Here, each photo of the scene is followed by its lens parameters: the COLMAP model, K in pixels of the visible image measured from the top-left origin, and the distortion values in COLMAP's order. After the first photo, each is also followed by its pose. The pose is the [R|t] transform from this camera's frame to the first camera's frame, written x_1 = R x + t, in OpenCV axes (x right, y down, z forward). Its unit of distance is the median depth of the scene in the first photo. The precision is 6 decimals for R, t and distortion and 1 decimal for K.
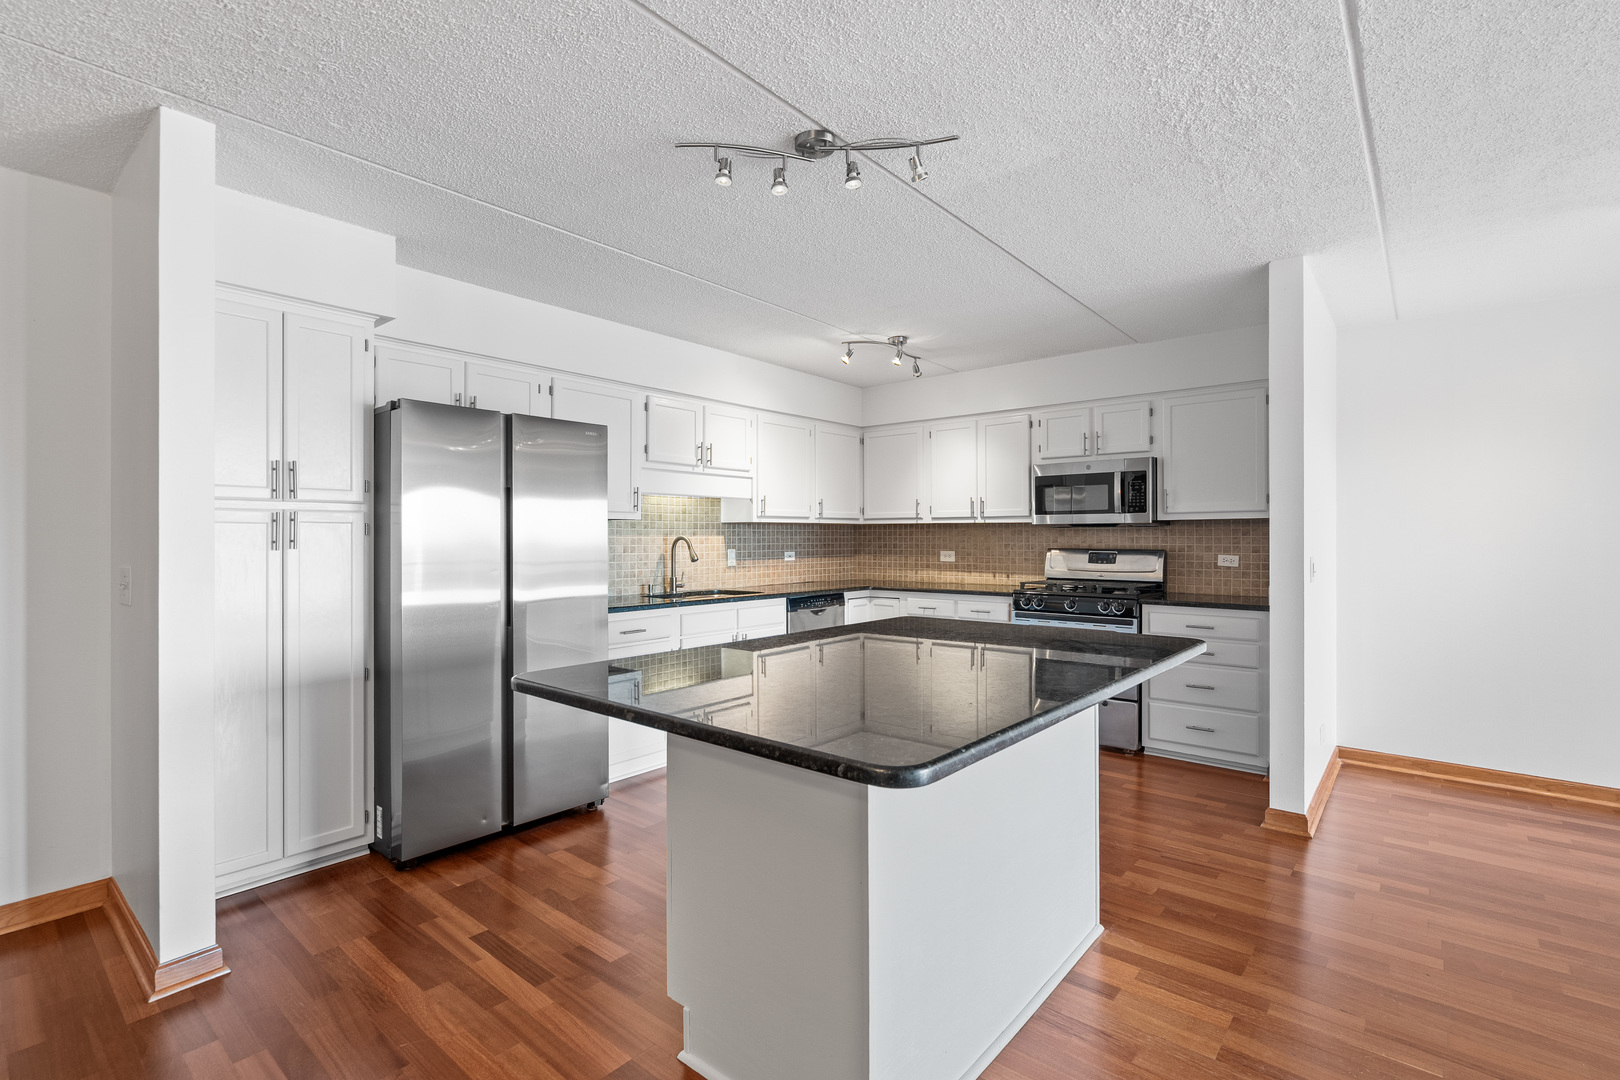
lens RADIAL K [[742.8, 0, 810.0], [0, 742.8, 540.0], [0, 0, 1]] dist [-0.001680, 0.000289]
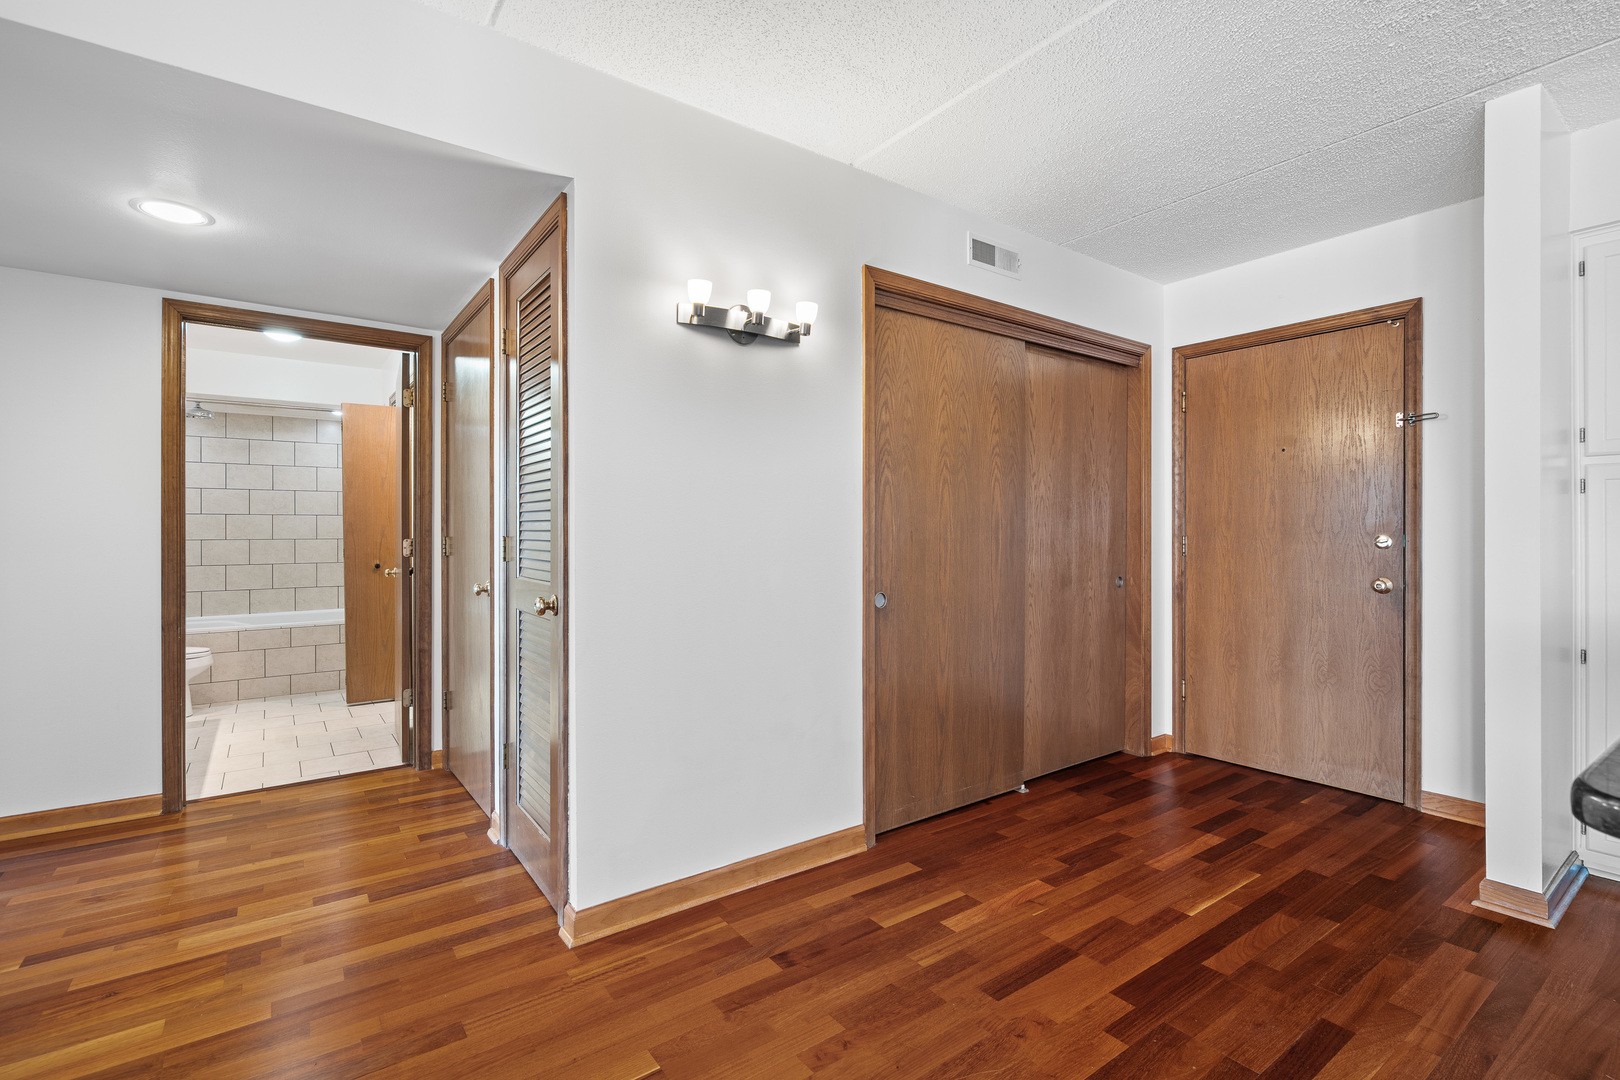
lens RADIAL K [[735.4, 0, 809.0], [0, 735.4, 531.5], [0, 0, 1]] dist [-0.000770, 0.000180]
pose [[-0.242236, -0.000273, -0.970217, 0.184886], [-0.001896, 0.999998, 0.000192, 0.024274], [0.970216, 0.001887, -0.242236, 0.122627]]
